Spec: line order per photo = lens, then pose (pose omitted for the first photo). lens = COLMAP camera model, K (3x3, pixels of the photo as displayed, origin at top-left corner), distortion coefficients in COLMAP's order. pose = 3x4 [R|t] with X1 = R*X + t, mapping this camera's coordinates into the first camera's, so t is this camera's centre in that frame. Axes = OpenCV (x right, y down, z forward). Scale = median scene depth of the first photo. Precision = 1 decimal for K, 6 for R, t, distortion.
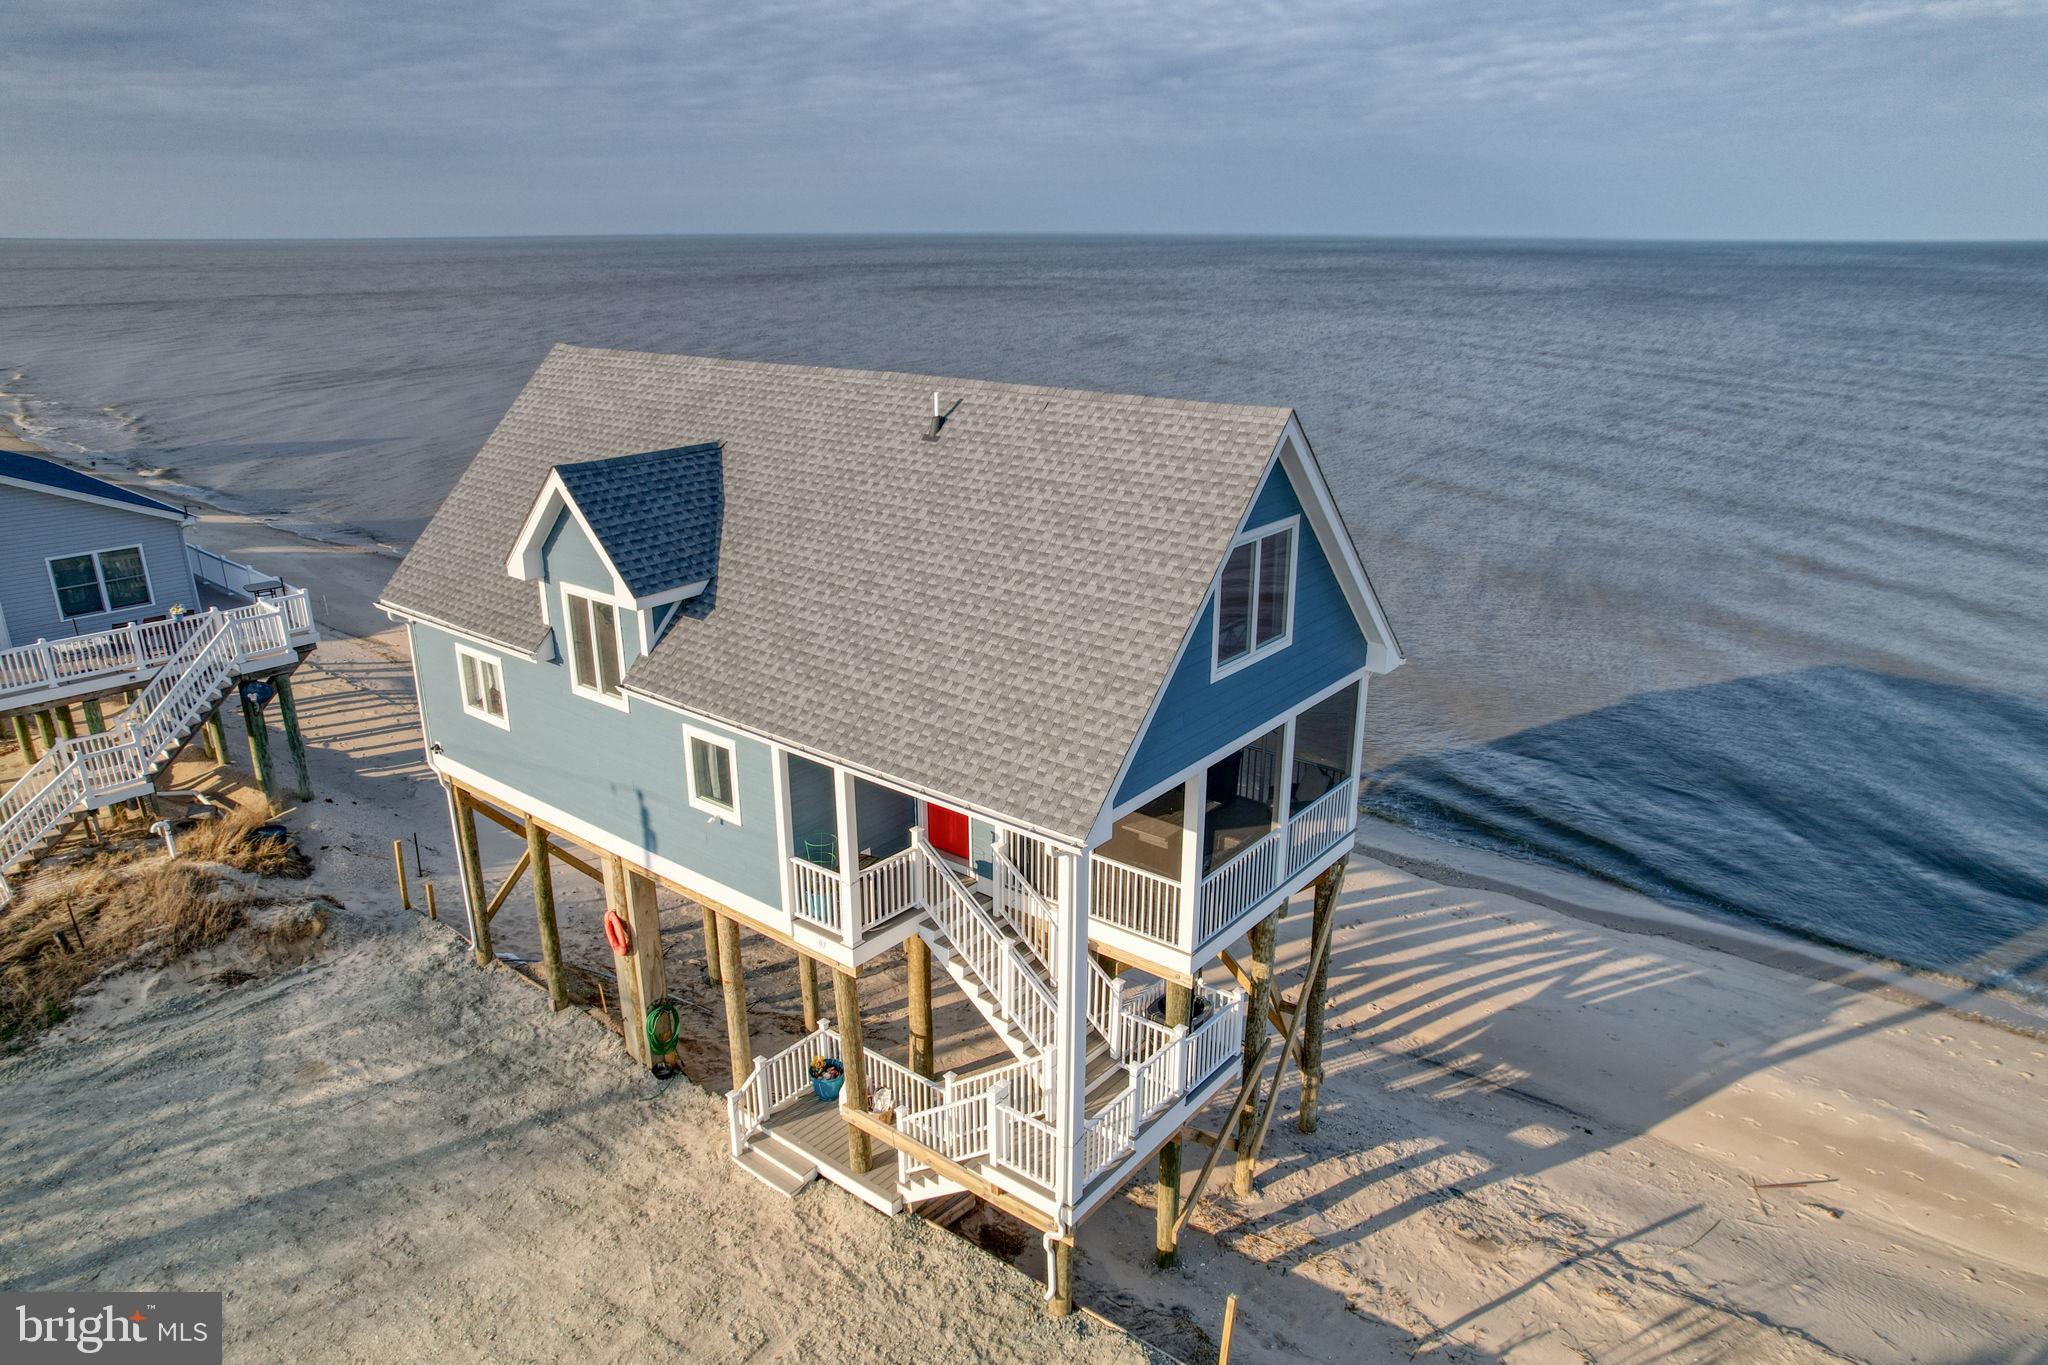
lens RADIAL K [[1316.0, 0, 1016.4], [0, 1316.0, 685.9], [0, 0, 1]] dist [-0.075803, 0.060439]
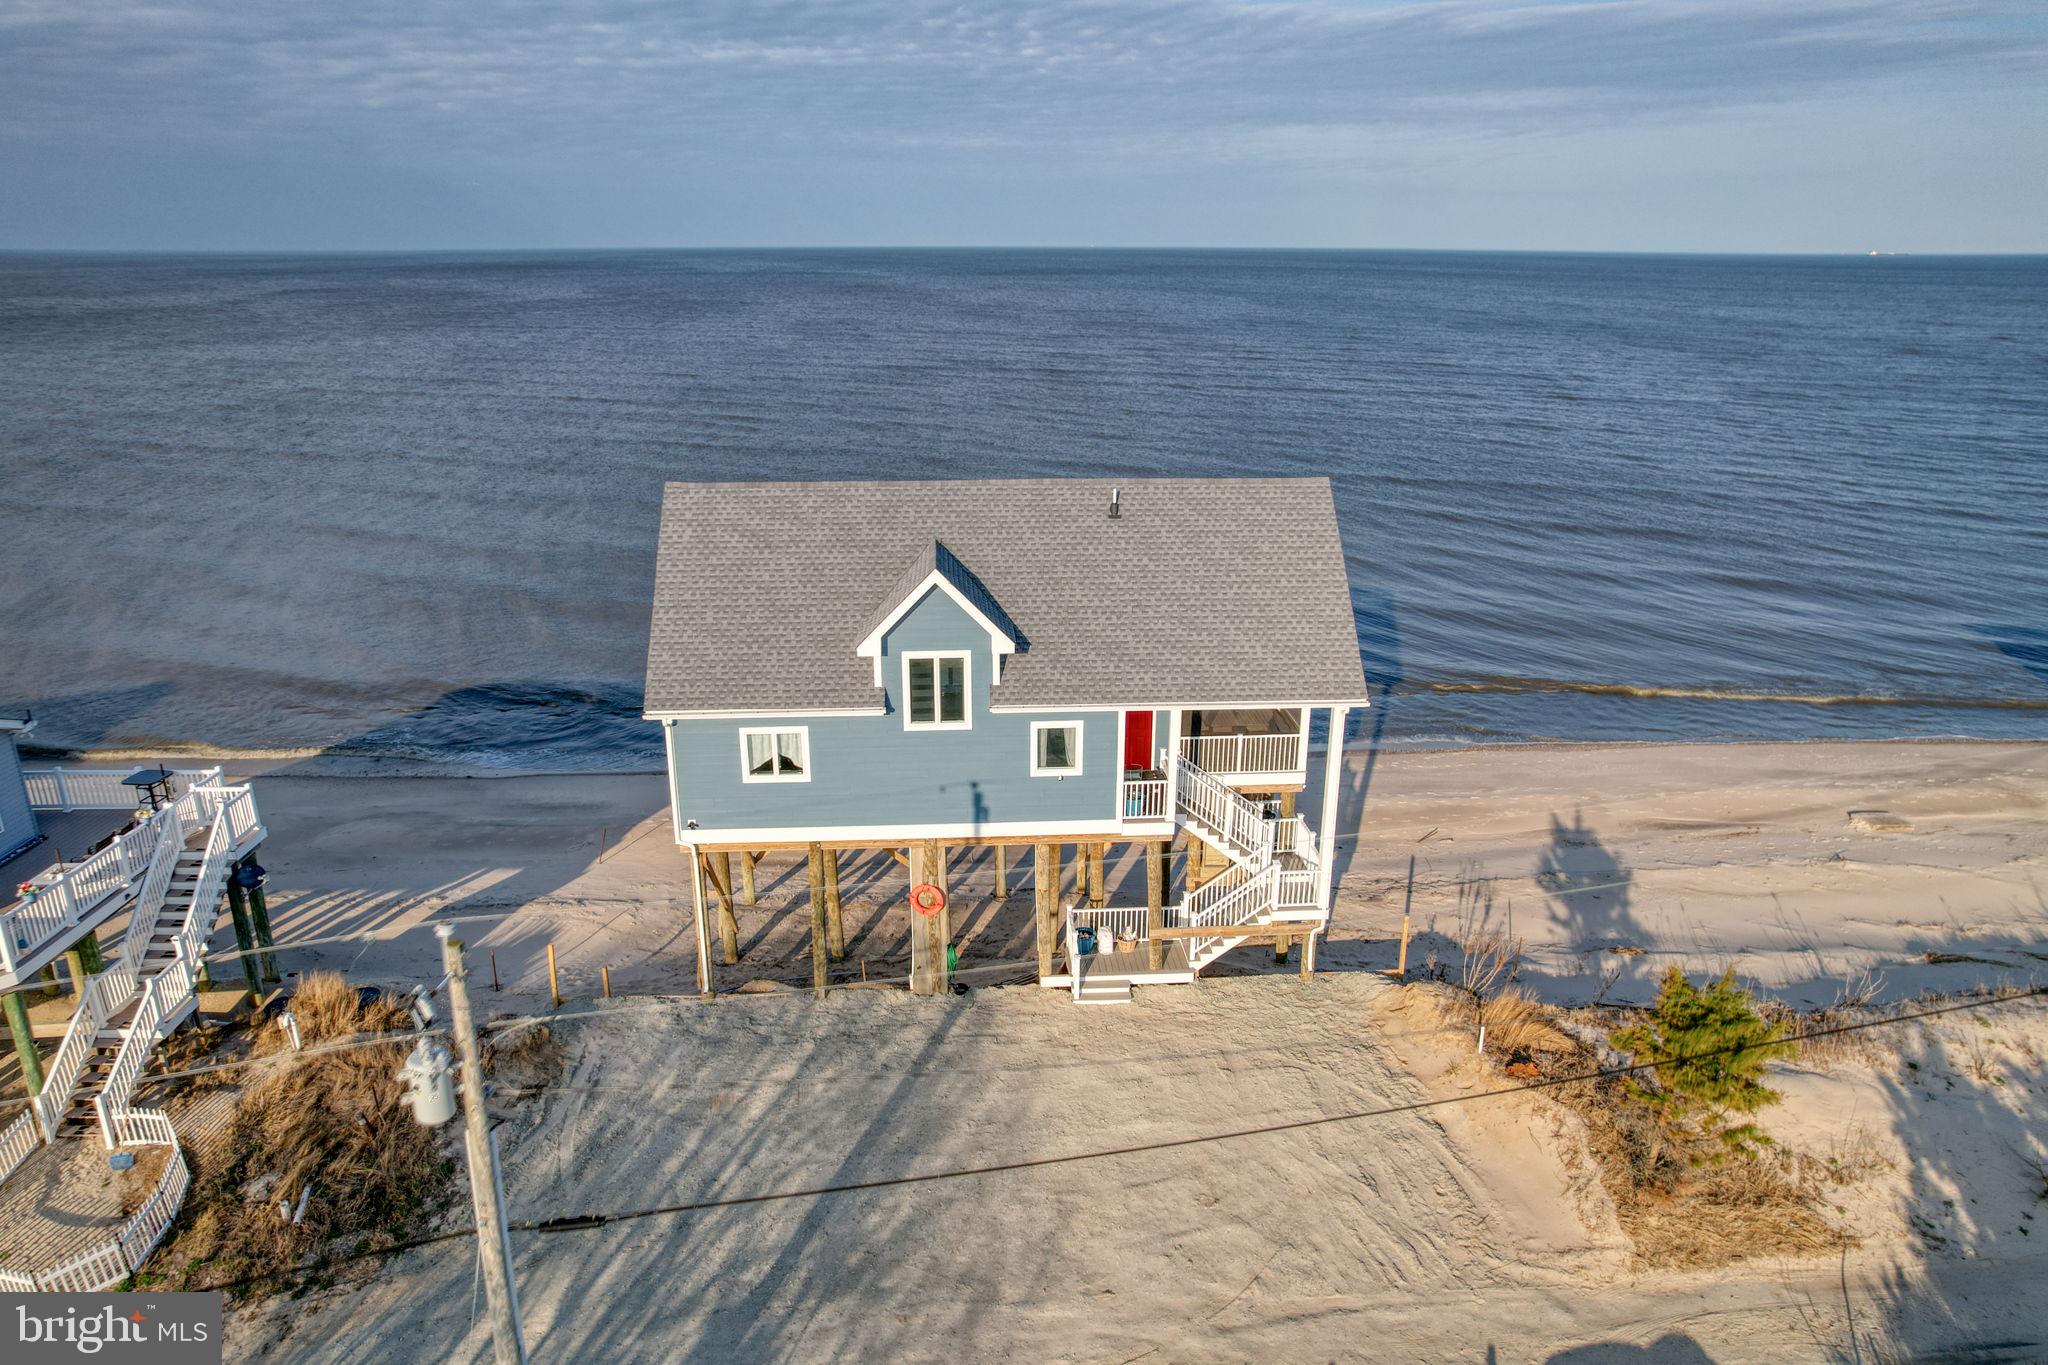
lens RADIAL K [[1327.3, 0, 1024.0], [0, 1327.3, 682.5], [0, 0, 1]] dist [-0.083962, 0.075321]
pose [[0.739015, -0.207307, 0.640999, -1.189110], [0.218300, 0.973829, 0.063267, -0.110784], [-0.637339, 0.093175, 0.764929, -0.174280]]
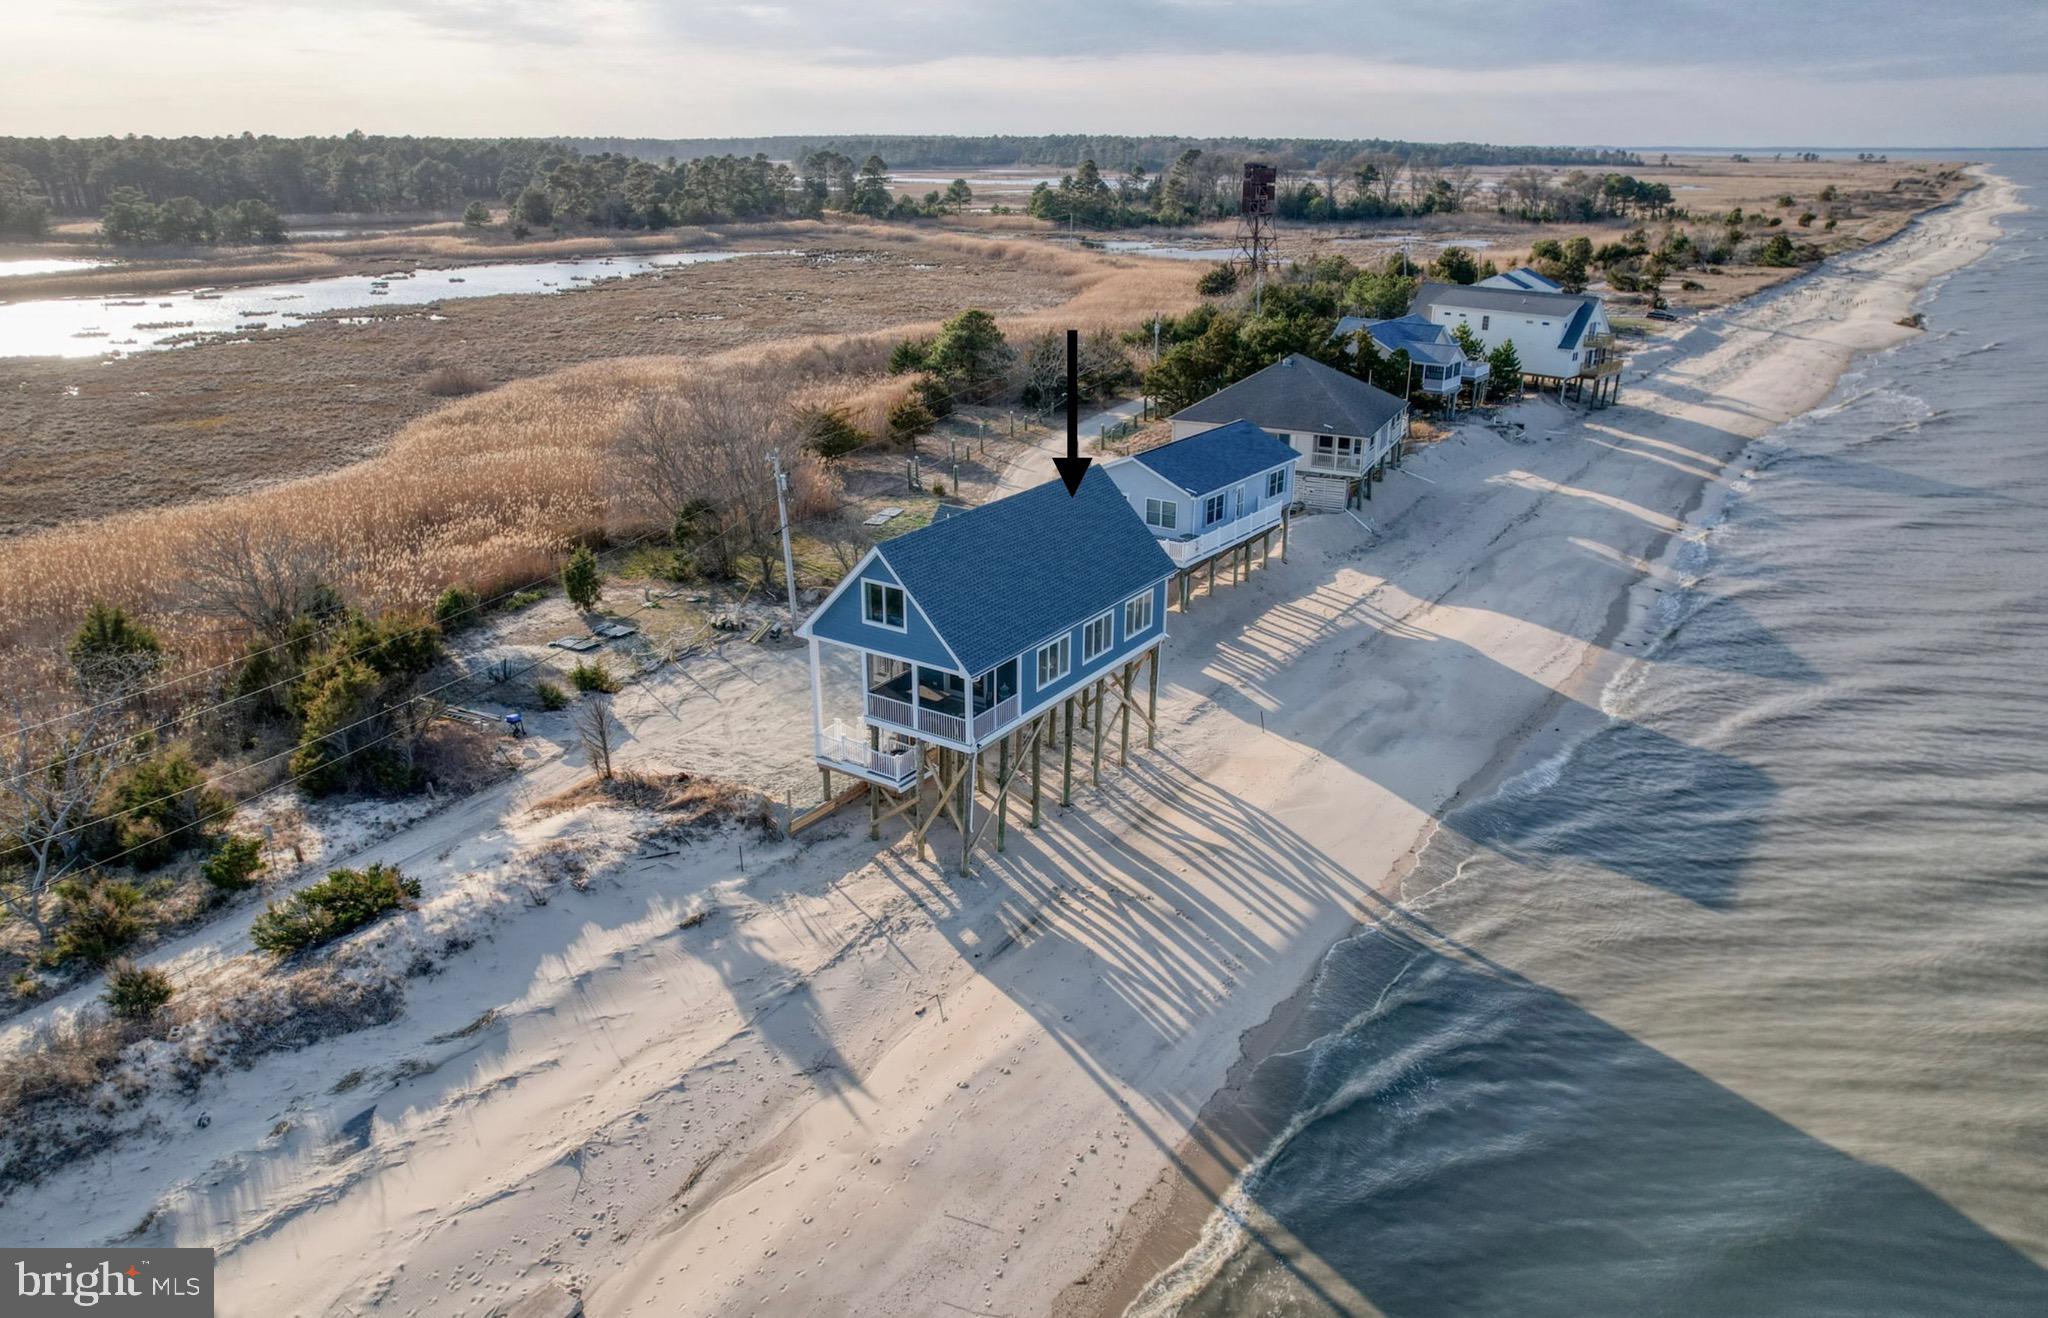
lens RADIAL K [[1355.1, 0, 1017.2], [0, 1355.1, 665.3], [0, 0, 1]] dist [-0.062408, 0.026797]
pose [[0.086379, 0.361564, -0.928337, 2.567340], [-0.326060, 0.890761, 0.316590, -0.840391], [0.941394, 0.275347, 0.194834, 0.625075]]
